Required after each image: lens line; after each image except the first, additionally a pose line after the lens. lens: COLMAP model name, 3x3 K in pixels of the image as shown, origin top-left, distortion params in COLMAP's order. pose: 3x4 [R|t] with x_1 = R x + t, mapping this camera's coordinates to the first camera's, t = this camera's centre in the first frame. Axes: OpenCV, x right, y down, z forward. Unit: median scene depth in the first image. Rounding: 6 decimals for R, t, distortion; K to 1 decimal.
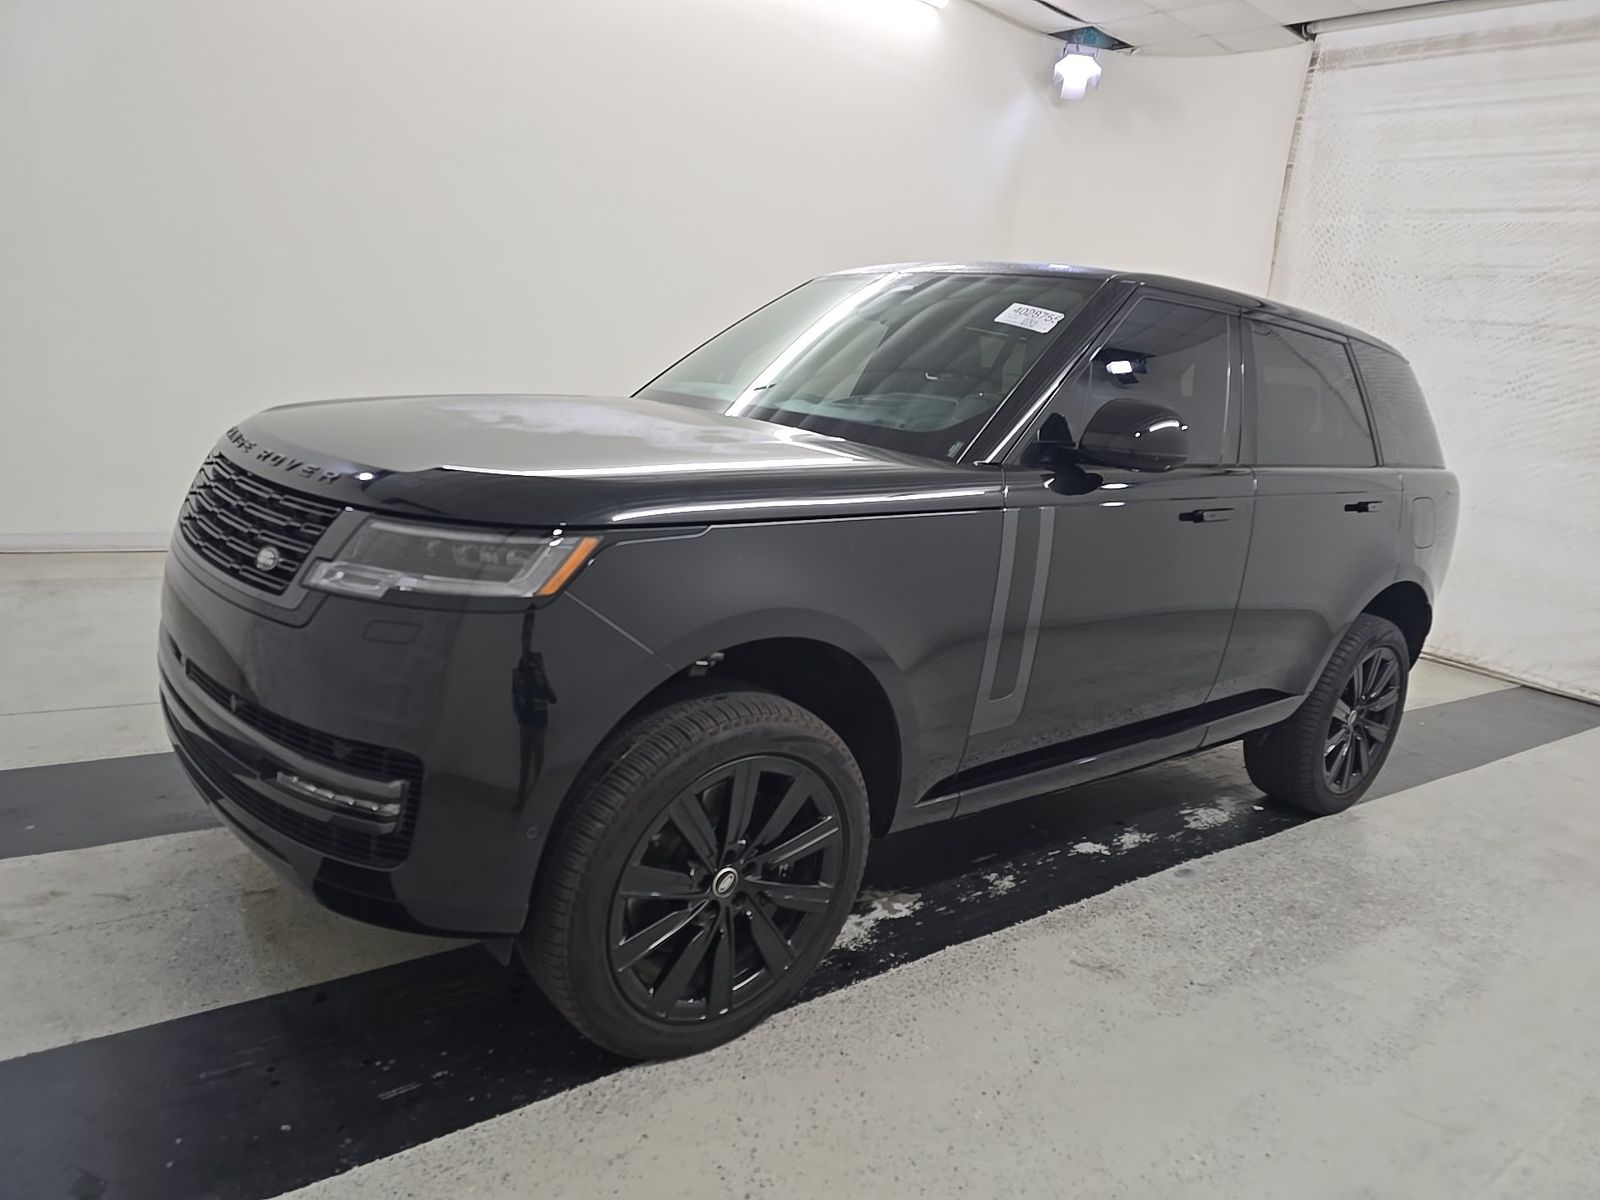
lens RADIAL K [[1075.1, 0, 828.2], [0, 1075.1, 604.6], [0, 0, 1]] dist [0.025273, -0.022425]
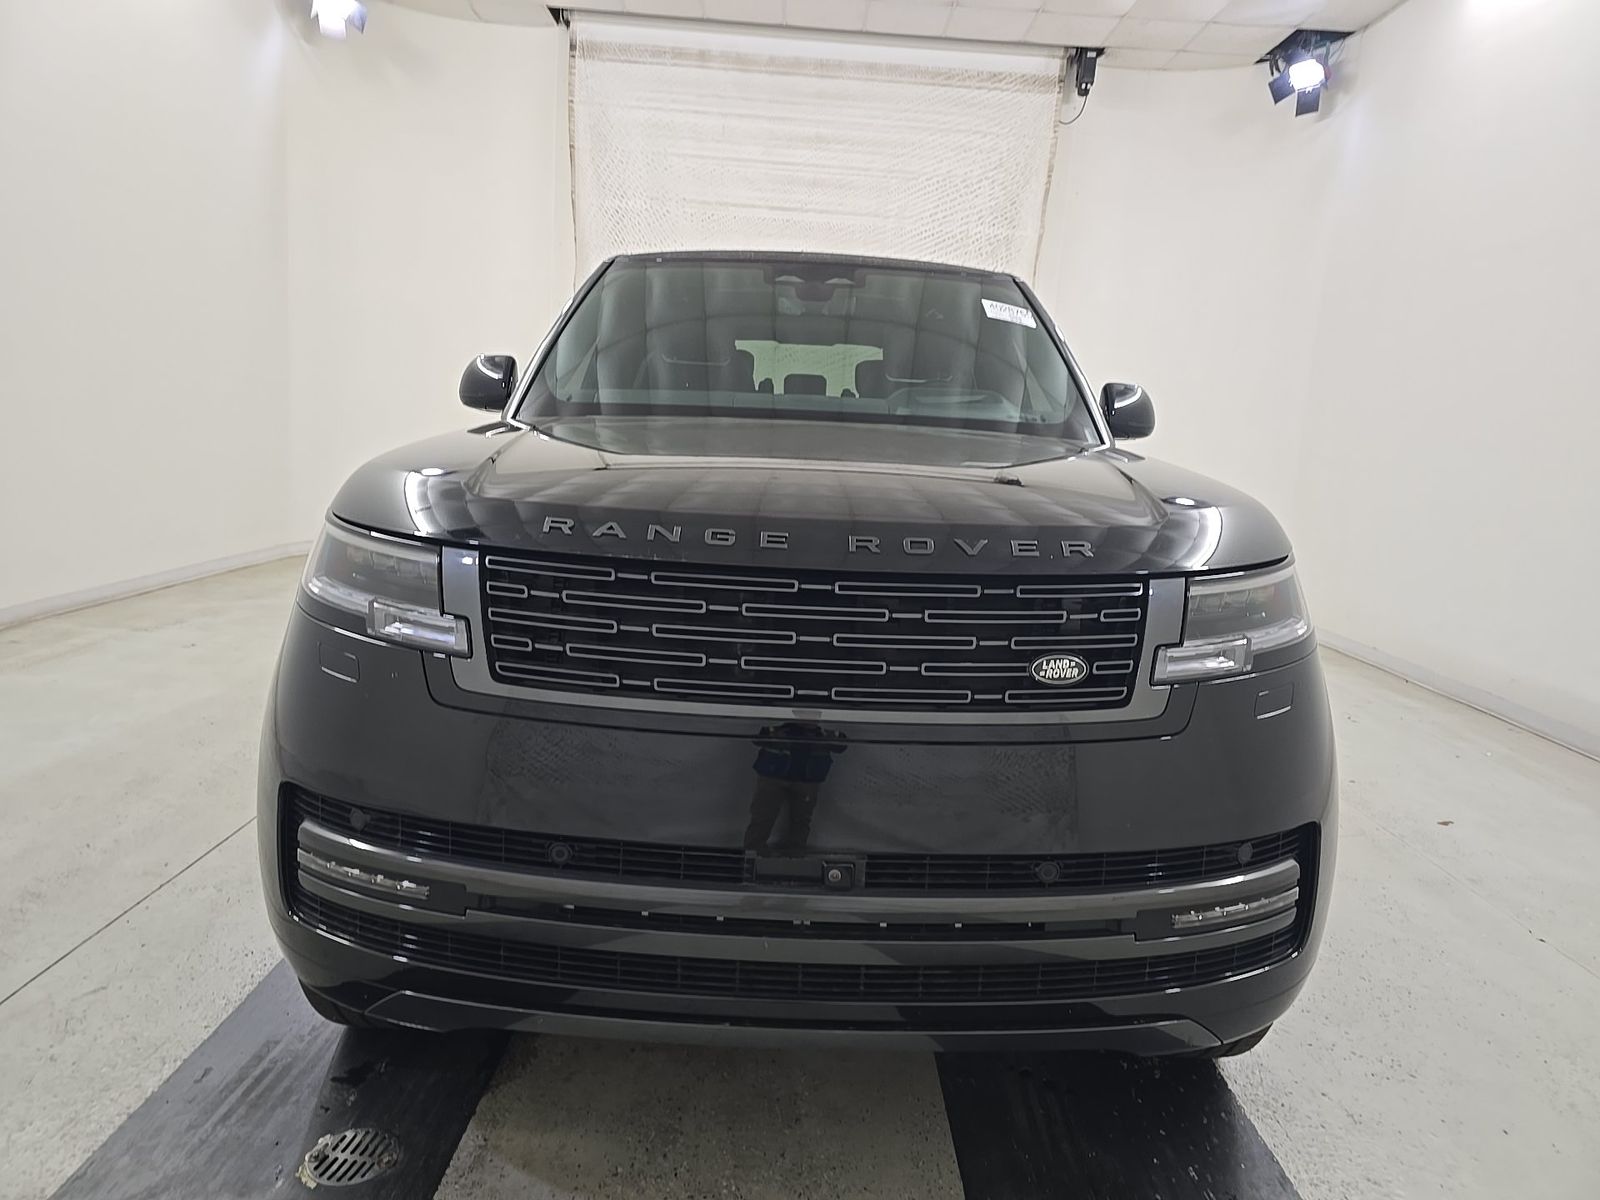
lens RADIAL K [[1075.1, 0, 808.0], [0, 1075.1, 600.3], [0, 0, 1]] dist [0.025273, -0.022425]
pose [[0.635302, -0.204401, 0.744722, -0.342633], [0.178797, 0.977066, 0.115644, -0.060483], [-0.751281, 0.059685, 0.657278, 0.182563]]
